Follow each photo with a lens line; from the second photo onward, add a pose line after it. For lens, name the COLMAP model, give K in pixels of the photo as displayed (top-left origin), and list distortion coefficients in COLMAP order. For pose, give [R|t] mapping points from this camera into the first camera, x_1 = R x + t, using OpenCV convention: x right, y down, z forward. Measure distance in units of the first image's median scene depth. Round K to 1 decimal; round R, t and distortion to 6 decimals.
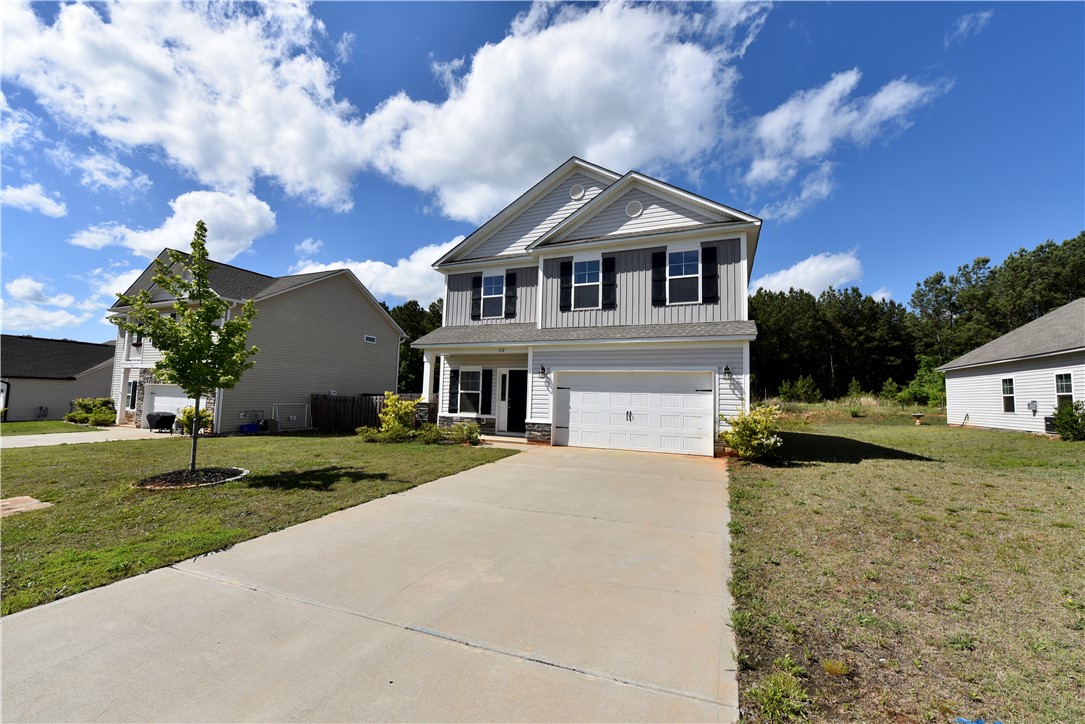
lens RADIAL K [[430.9, 0, 544.1], [0, 430.9, 363.4], [0, 0, 1]] dist [-0.017691, -0.001438]
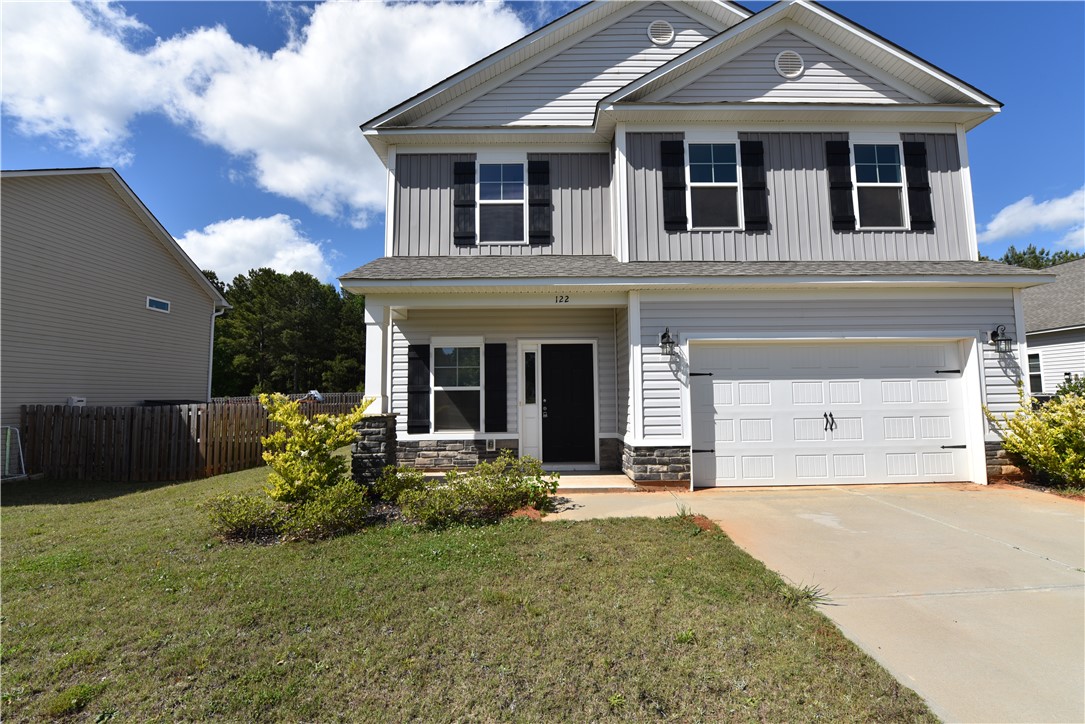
lens RADIAL K [[430.9, 0, 544.1], [0, 430.9, 363.4], [0, 0, 1]] dist [-0.017691, -0.001438]
pose [[0.921274, -0.007620, 0.388839, -0.284927], [0.004105, 0.999943, 0.009871, 0.034009], [-0.388892, -0.007498, 0.921253, 0.526740]]
